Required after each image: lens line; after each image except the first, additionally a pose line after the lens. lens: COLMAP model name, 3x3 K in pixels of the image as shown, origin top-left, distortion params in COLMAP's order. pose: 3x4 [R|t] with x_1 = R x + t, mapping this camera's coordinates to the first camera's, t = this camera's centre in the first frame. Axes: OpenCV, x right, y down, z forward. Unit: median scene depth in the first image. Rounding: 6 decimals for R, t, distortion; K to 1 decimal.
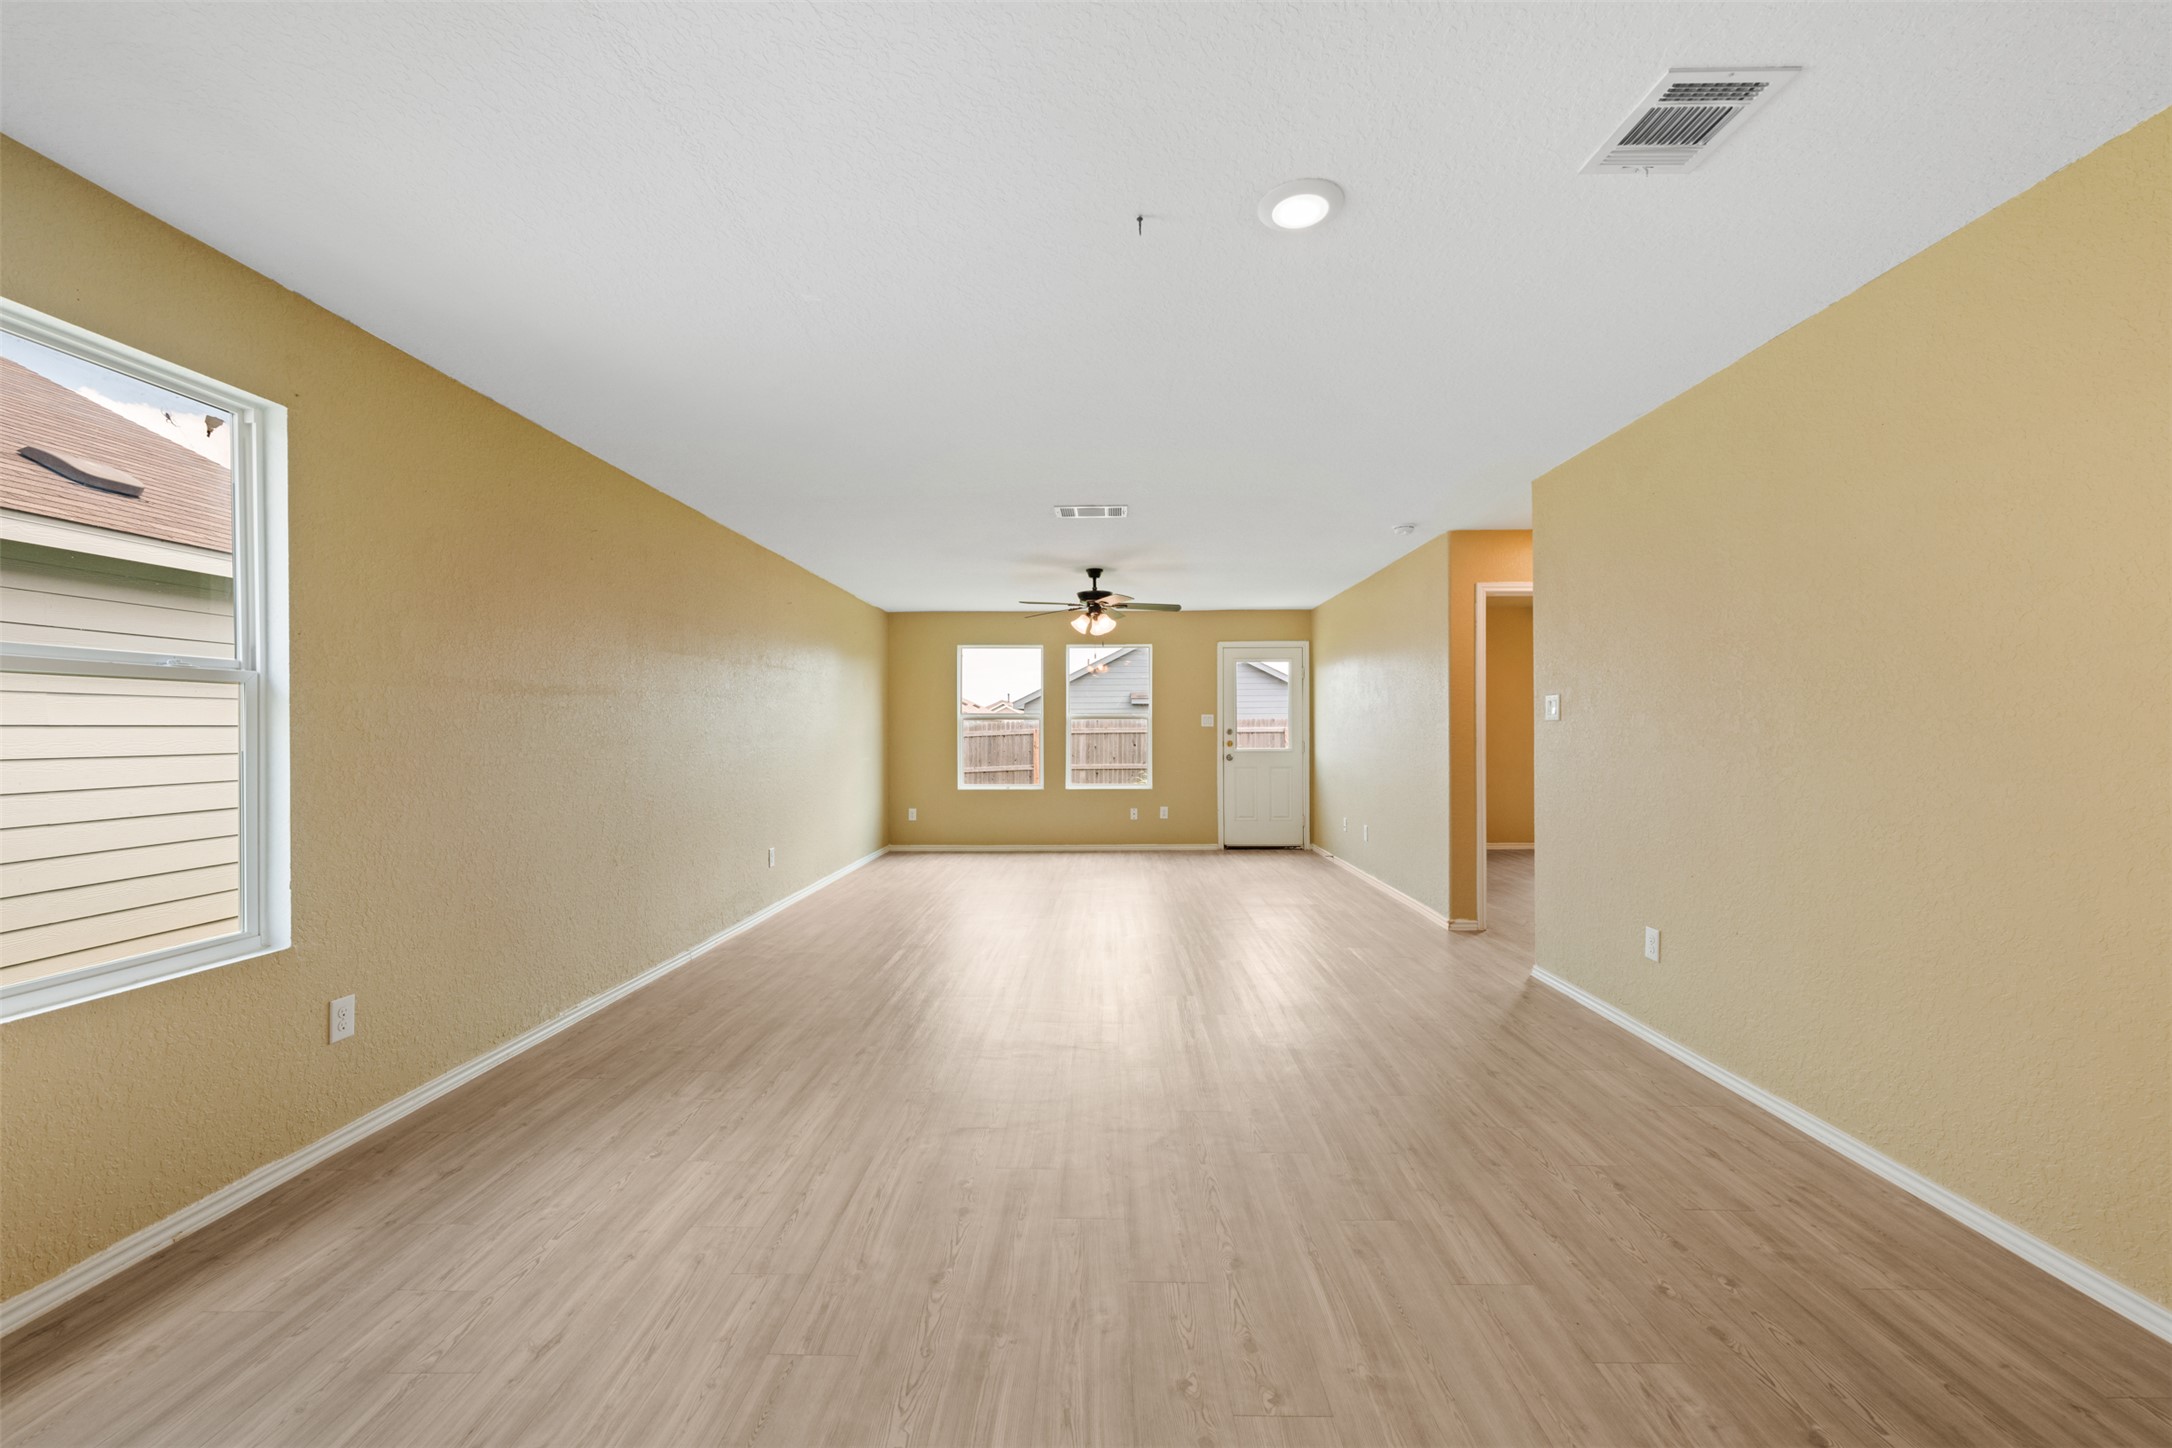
lens RADIAL K [[860.0, 0, 1088.6], [0, 860.0, 731.8], [0, 0, 1]] dist [-0.002517, 0.000065]
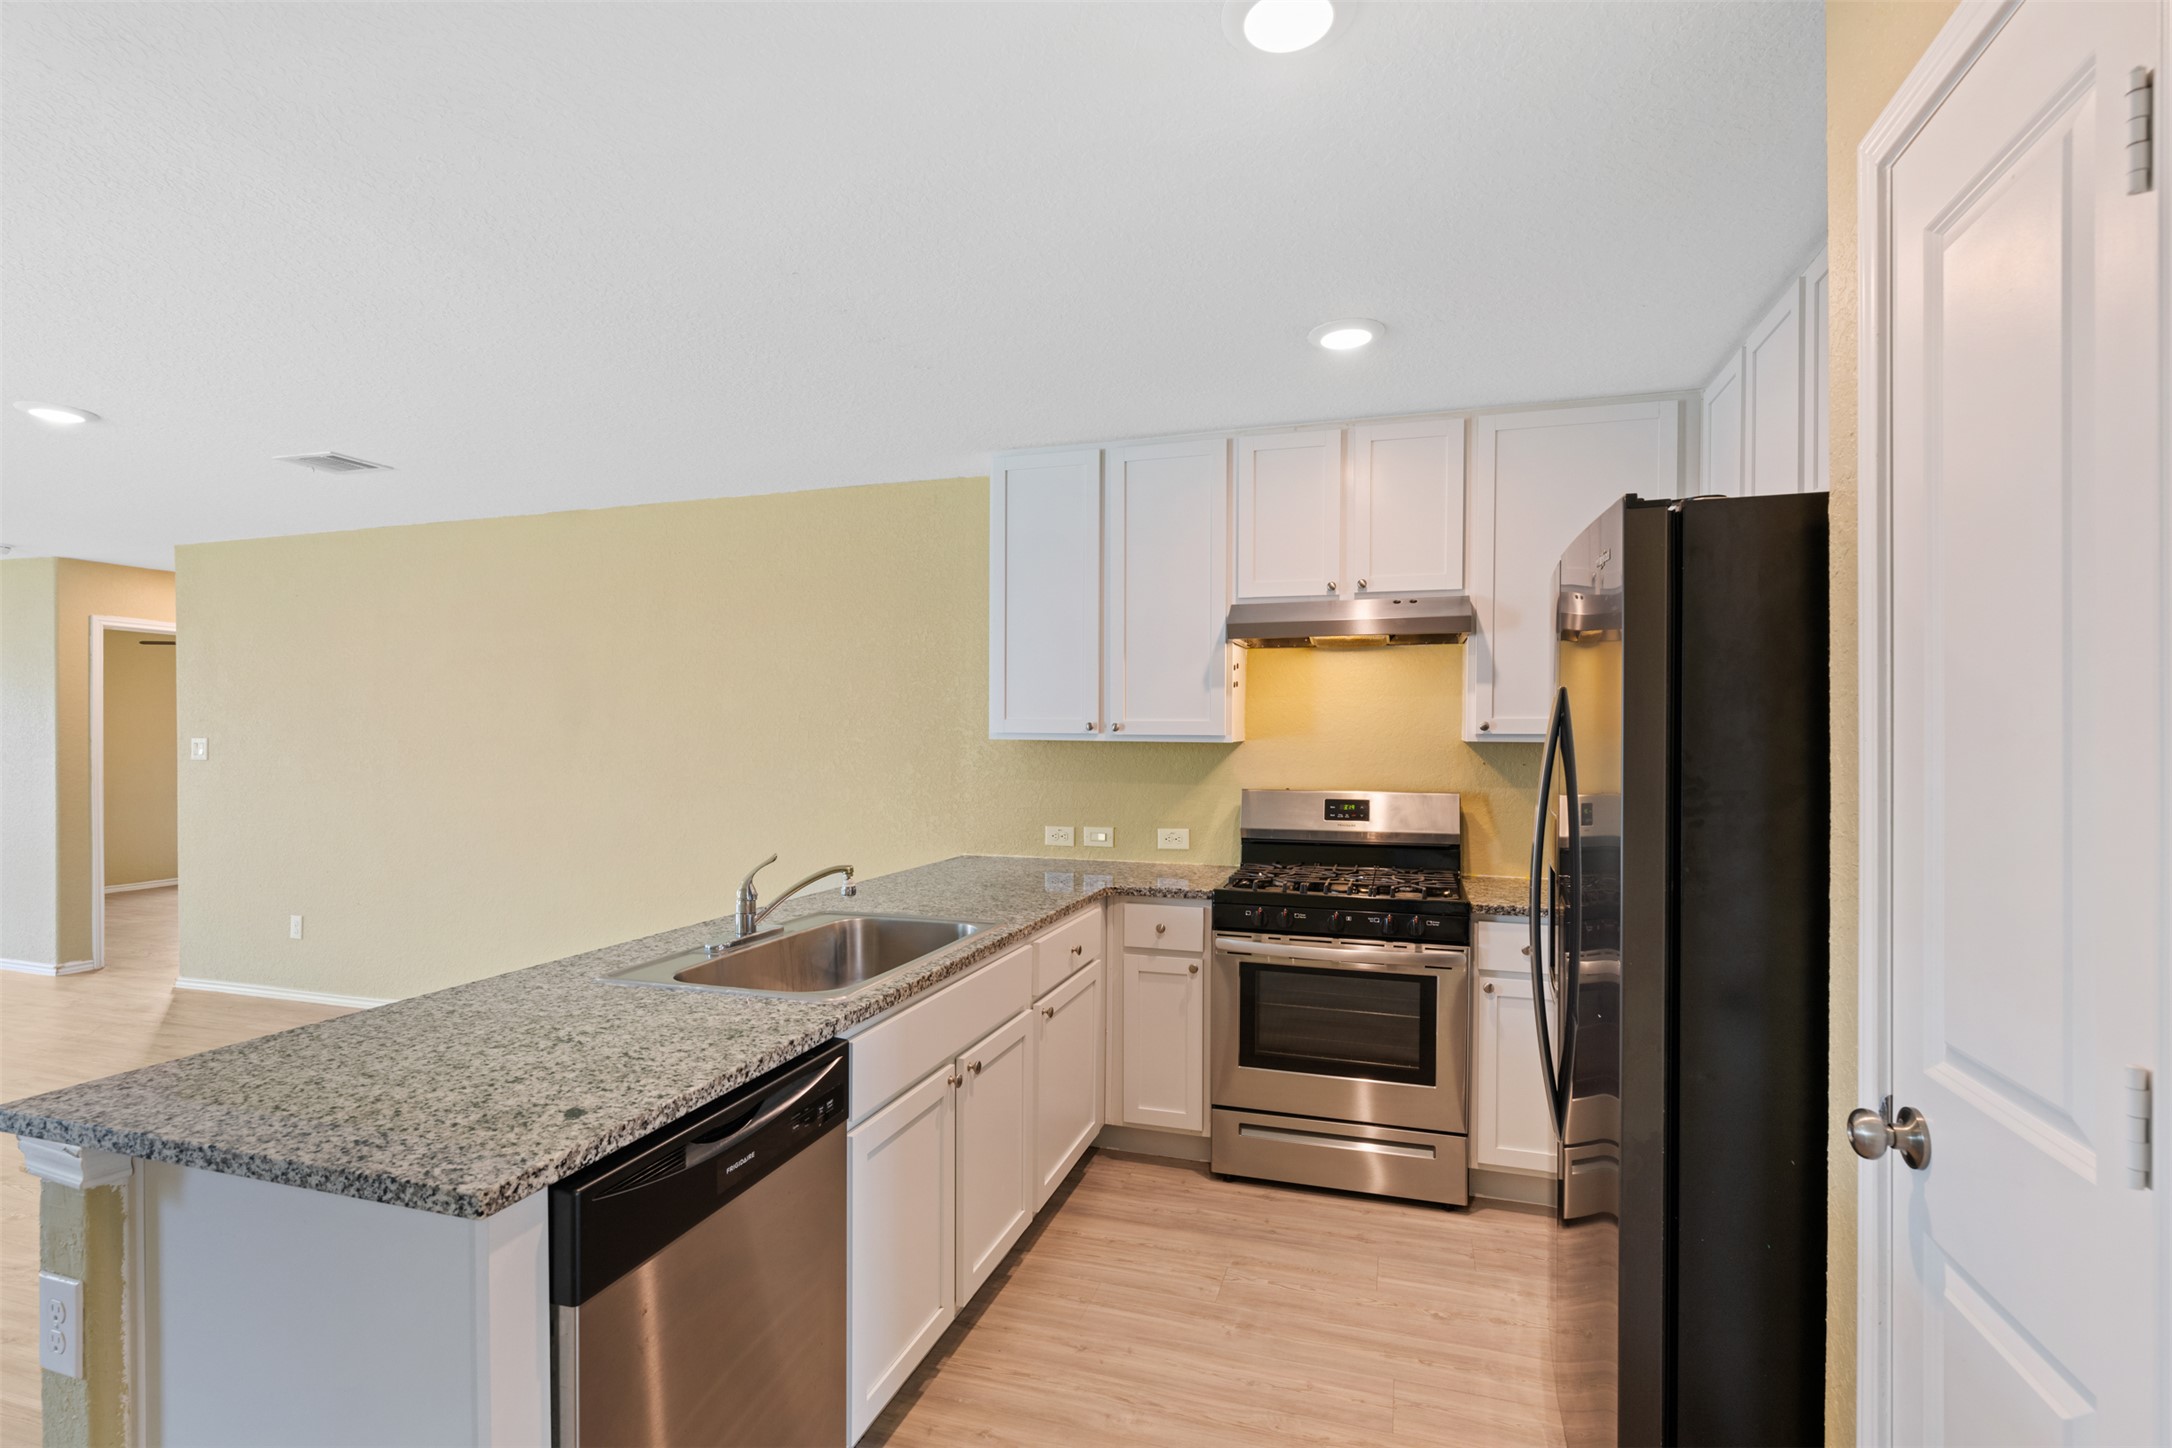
lens RADIAL K [[1010.4, 0, 1087.5], [0, 1010.4, 746.5], [0, 0, 1]] dist [0.000382, -0.000339]
pose [[0.284560, -0.001433, 0.958657, -0.244683], [-0.000985, 0.999998, 0.001787, -0.020118], [-0.958658, -0.001453, 0.284558, -0.308024]]
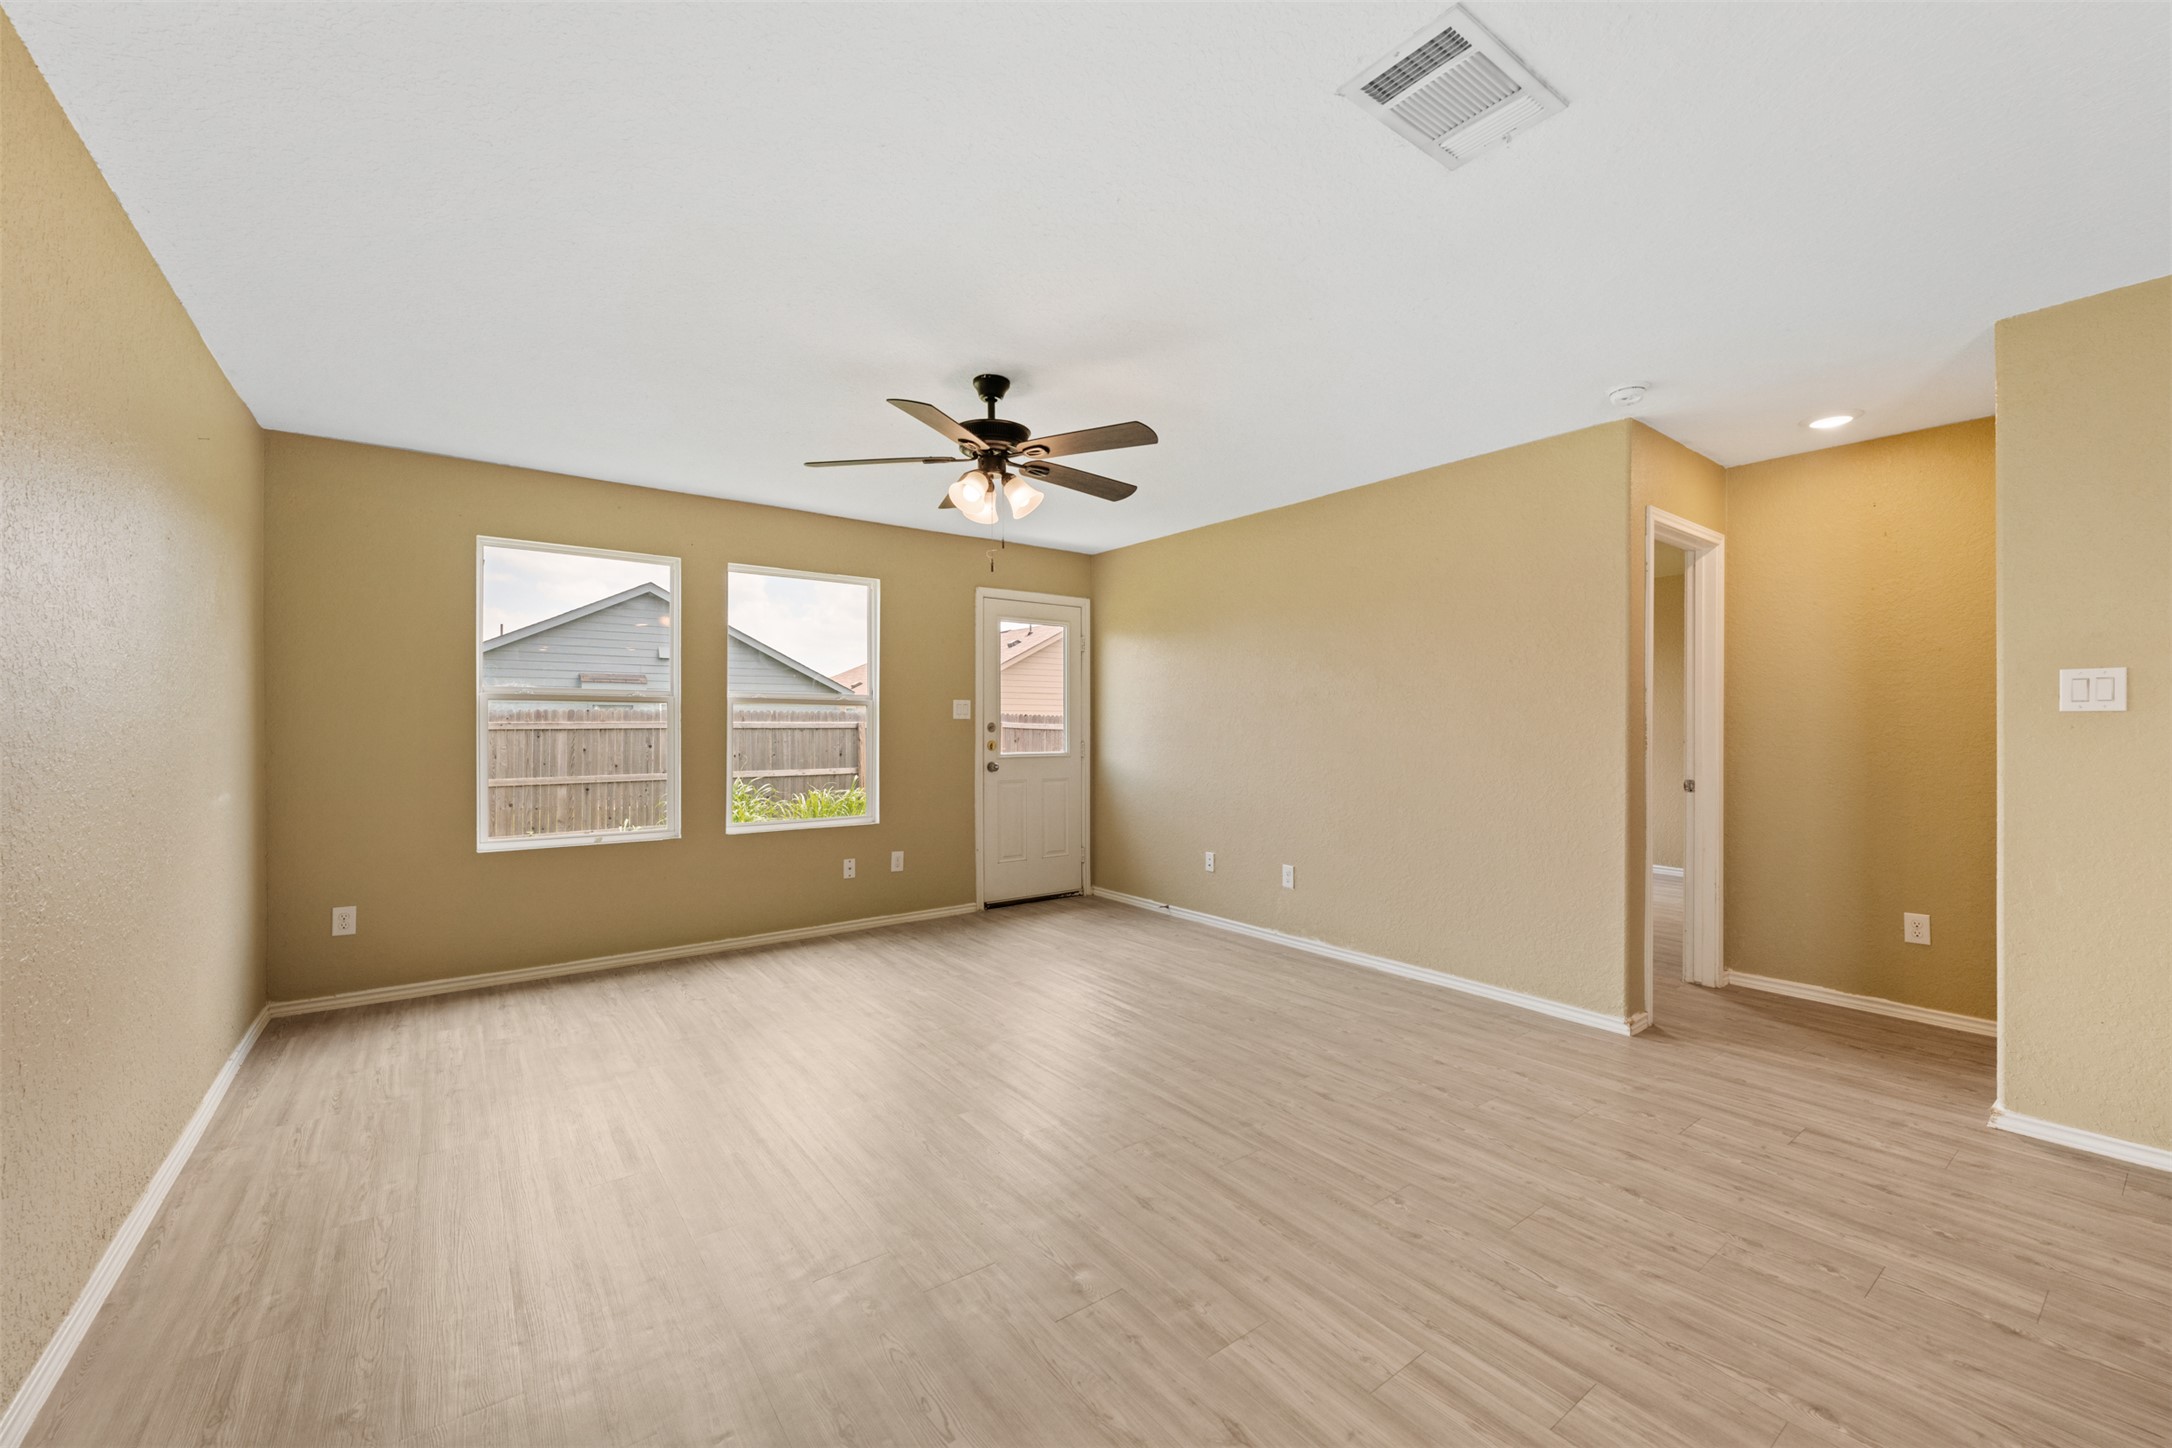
lens RADIAL K [[860.0, 0, 1083.0], [0, 860.0, 726.5], [0, 0, 1]] dist [-0.002517, 0.000065]
pose [[0.788461, 0.004652, 0.615067, -0.223824], [-0.003130, 0.999989, -0.003550, 0.001834], [-0.615077, 0.000874, 0.788467, 0.557757]]
